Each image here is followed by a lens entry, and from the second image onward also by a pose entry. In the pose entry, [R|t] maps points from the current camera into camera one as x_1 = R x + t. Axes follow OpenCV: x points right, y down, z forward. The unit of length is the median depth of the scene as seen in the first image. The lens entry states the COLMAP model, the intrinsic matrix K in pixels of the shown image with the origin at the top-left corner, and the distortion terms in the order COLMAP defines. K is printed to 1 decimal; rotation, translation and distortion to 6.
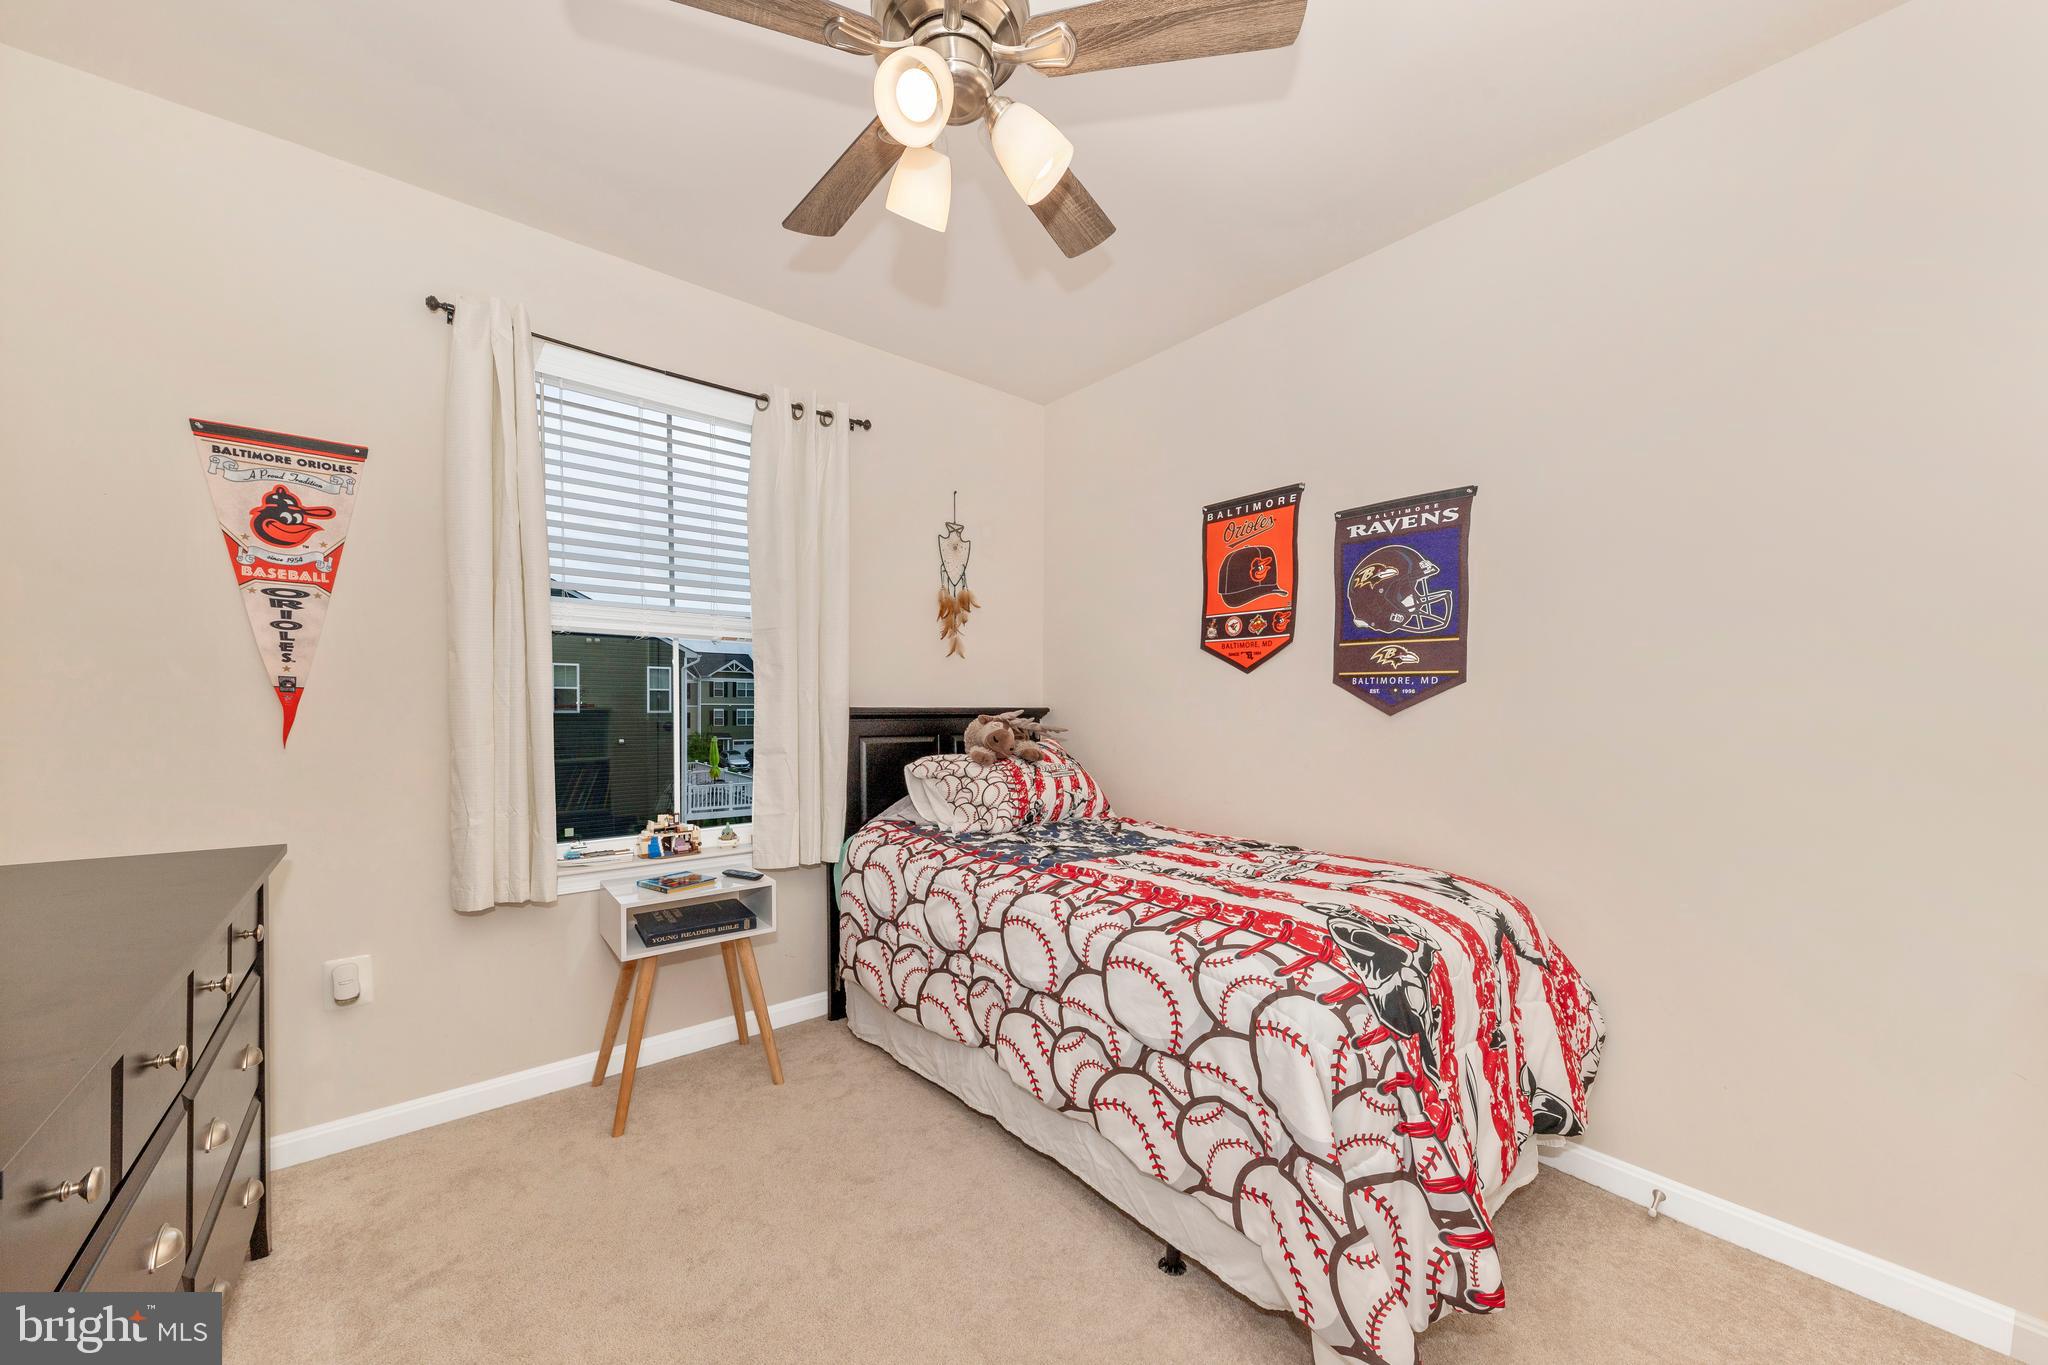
lens RADIAL K [[744.7, 0, 1030.7], [0, 744.7, 698.2], [0, 0, 1]] dist [0.010355, -0.000051]
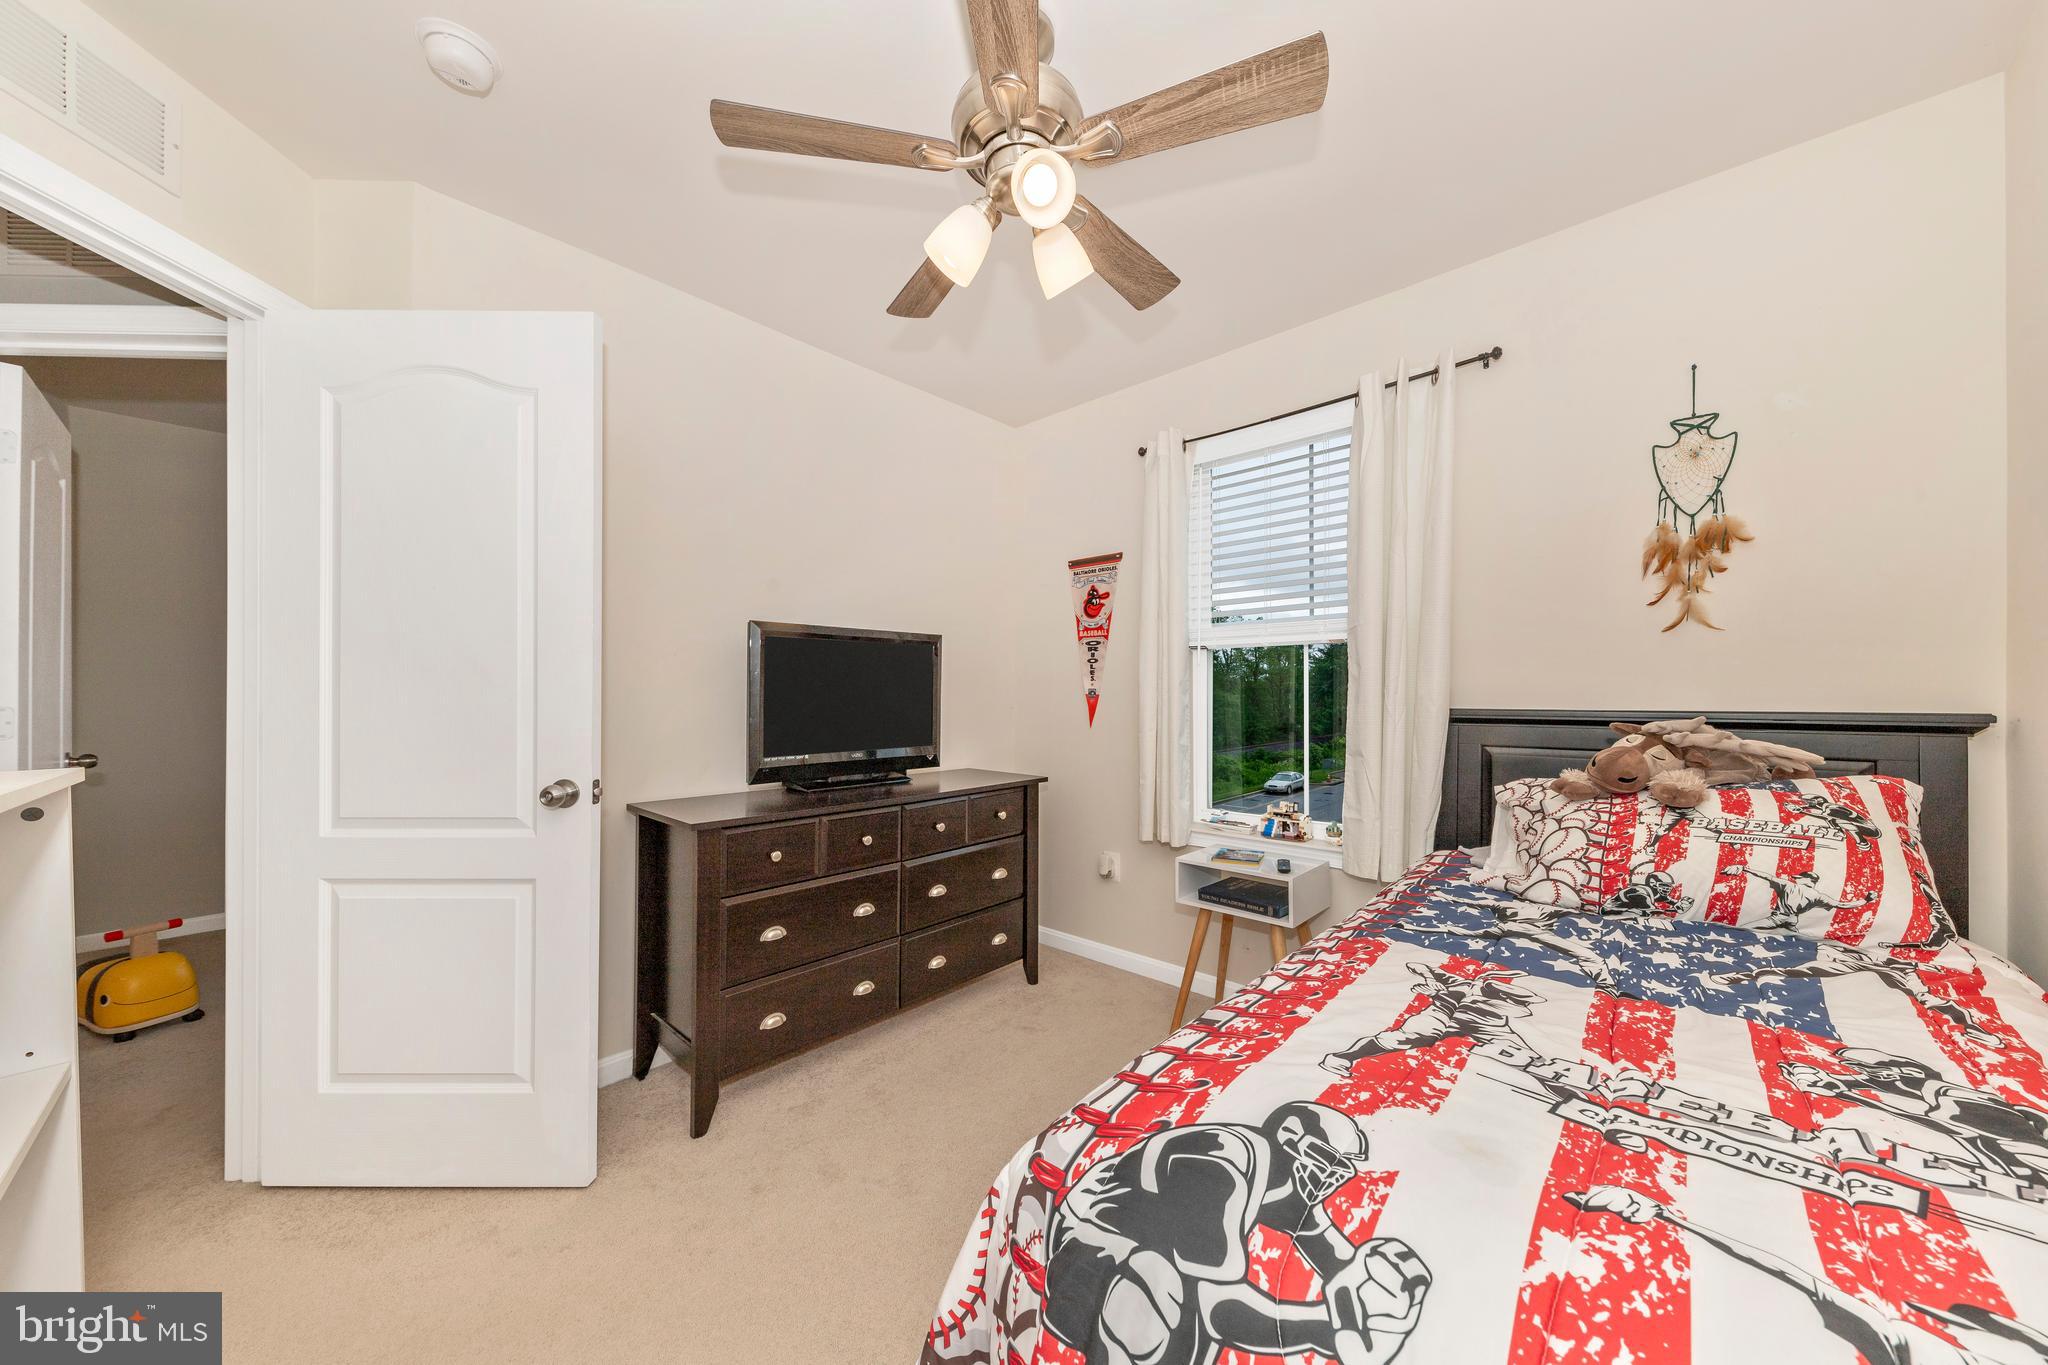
lens RADIAL K [[699.8, 0, 1015.2], [0, 699.8, 672.4], [0, 0, 1]] dist [0.002198, -0.000187]
pose [[0.118901, -0.040733, -0.992070, 0.673103], [0.009074, 0.999161, -0.039937, -0.002026], [0.992865, -0.004254, 0.119171, 0.599781]]
